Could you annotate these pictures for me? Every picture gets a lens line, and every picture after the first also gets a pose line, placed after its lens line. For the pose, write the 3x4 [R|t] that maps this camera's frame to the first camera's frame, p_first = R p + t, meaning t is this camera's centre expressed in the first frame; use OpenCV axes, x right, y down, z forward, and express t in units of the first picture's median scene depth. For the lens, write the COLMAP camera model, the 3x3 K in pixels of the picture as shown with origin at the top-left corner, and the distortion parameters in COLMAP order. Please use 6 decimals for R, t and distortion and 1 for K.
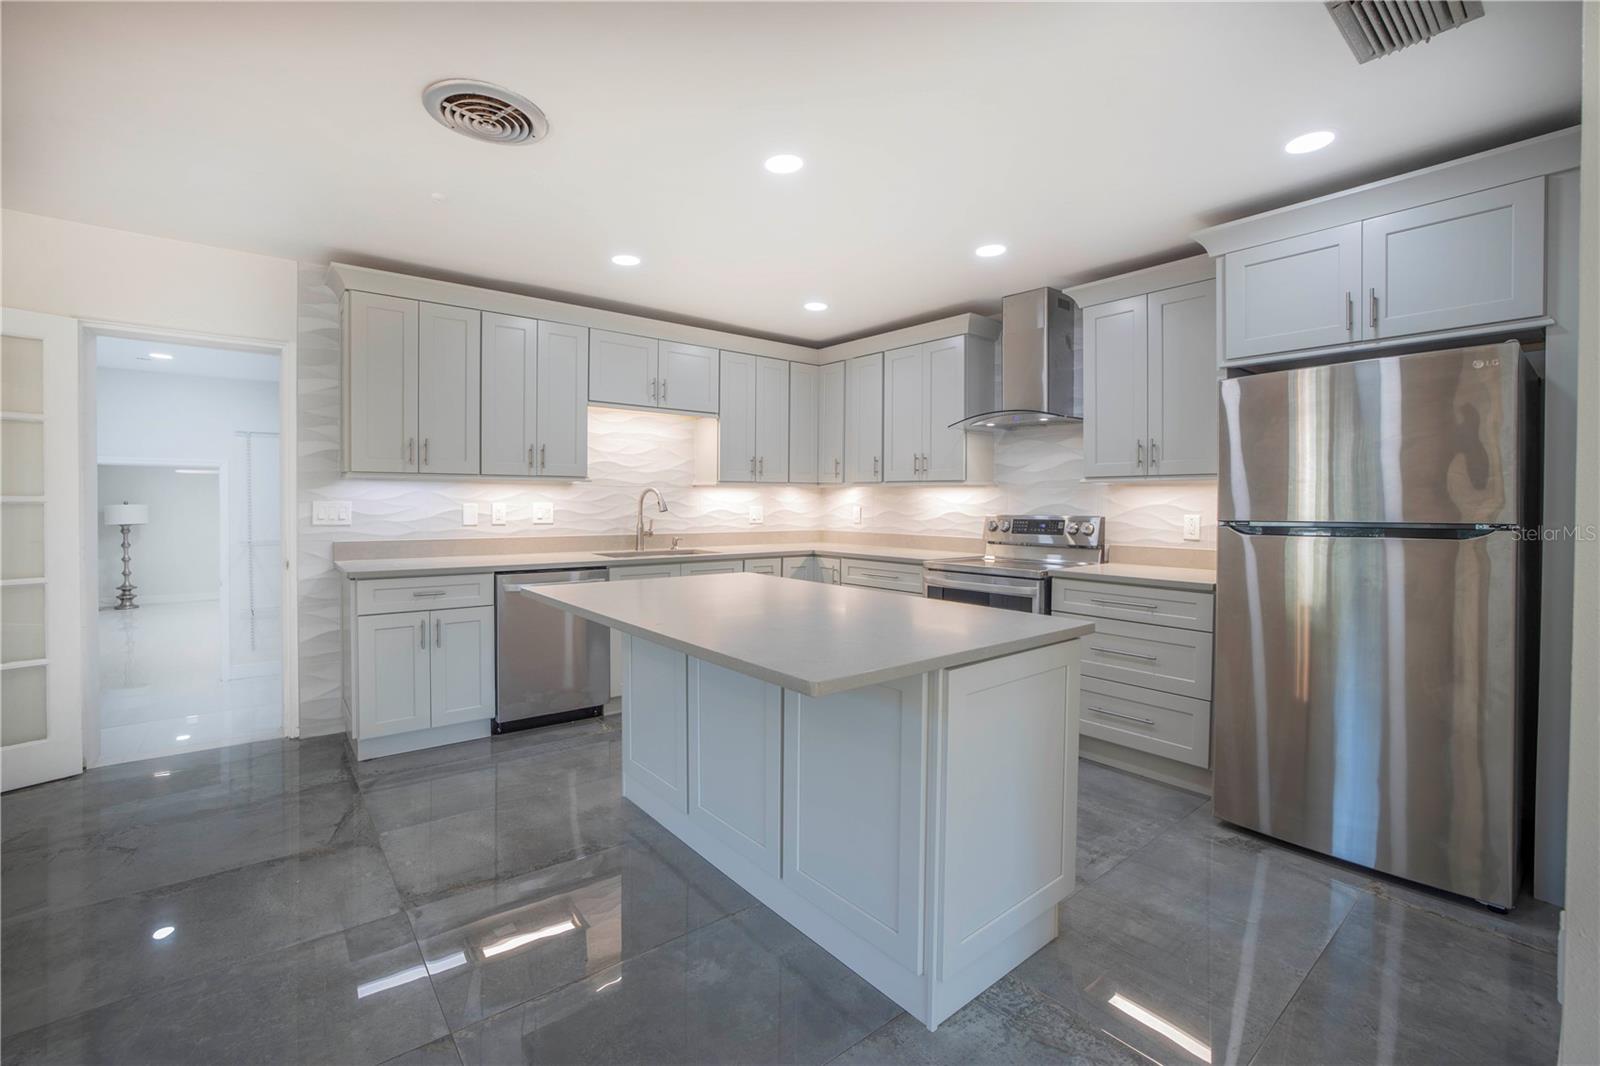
lens RADIAL K [[687.8, 0, 805.0], [0, 687.8, 513.6], [0, 0, 1]] dist [-0.043979, 0.011338]
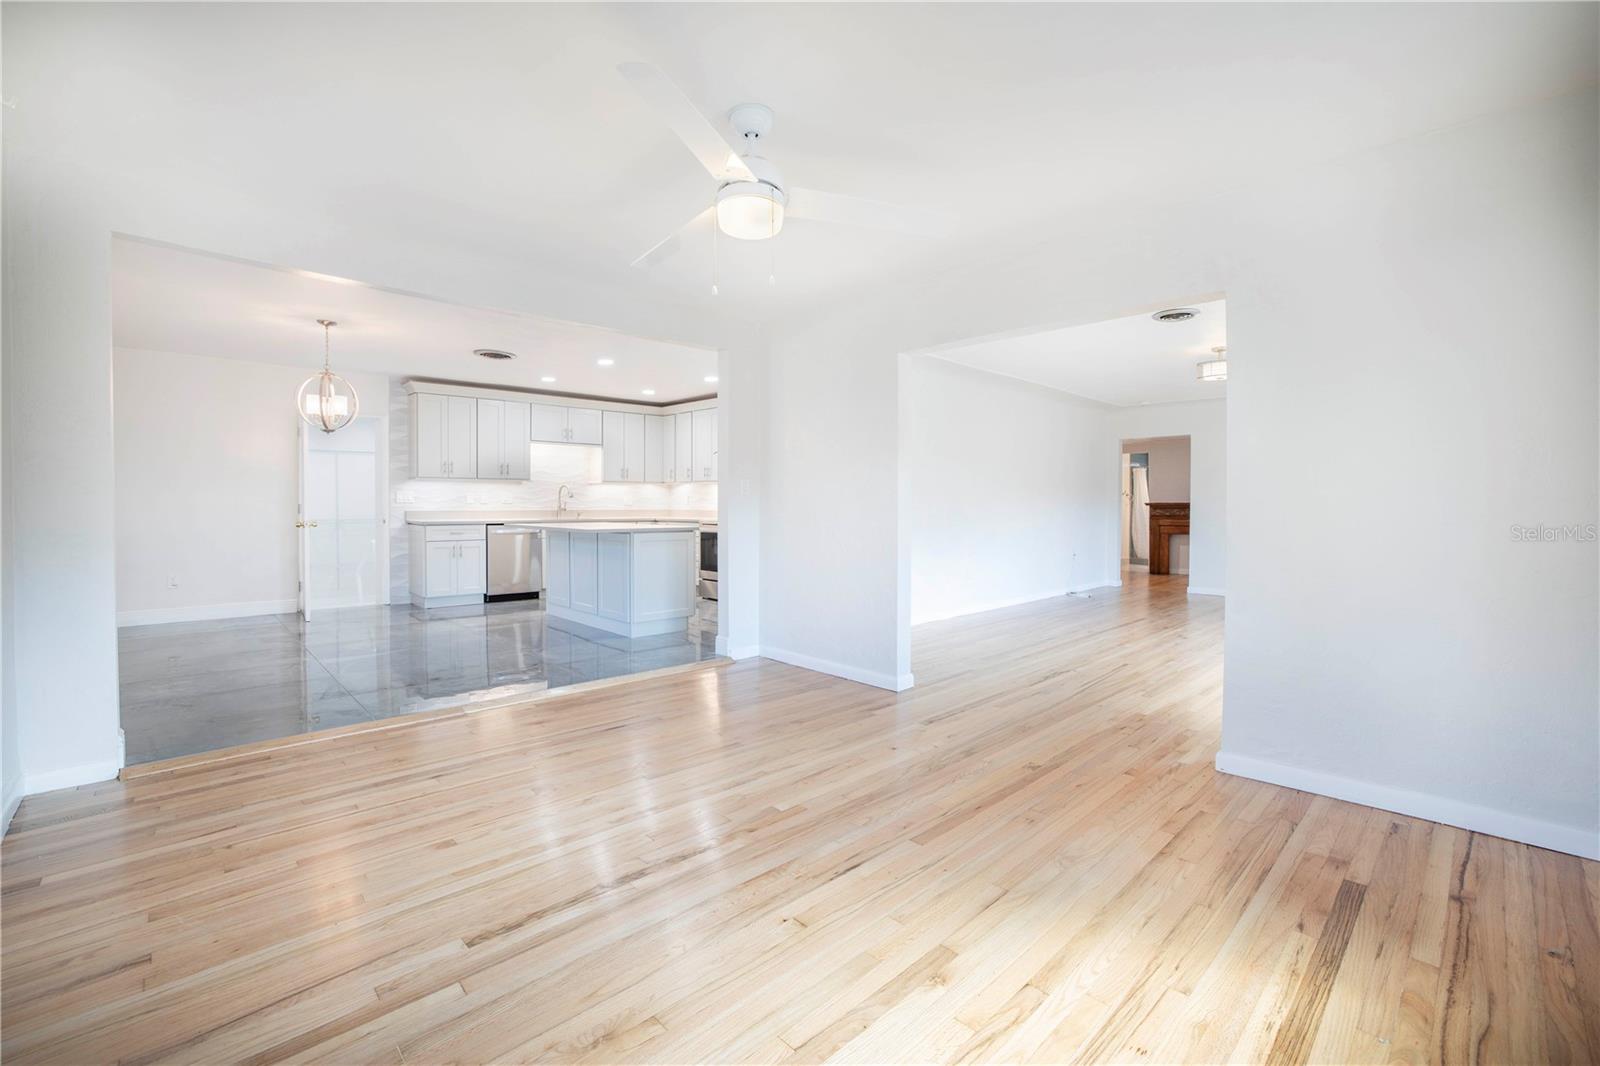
lens RADIAL K [[687.8, 0, 805.0], [0, 687.8, 513.6], [0, 0, 1]] dist [-0.043979, 0.011338]
pose [[0.996725, -0.002831, 0.080816, 0.326768], [0.002493, 0.999988, 0.004286, 0.040957], [-0.080827, -0.004070, 0.996720, -1.075817]]
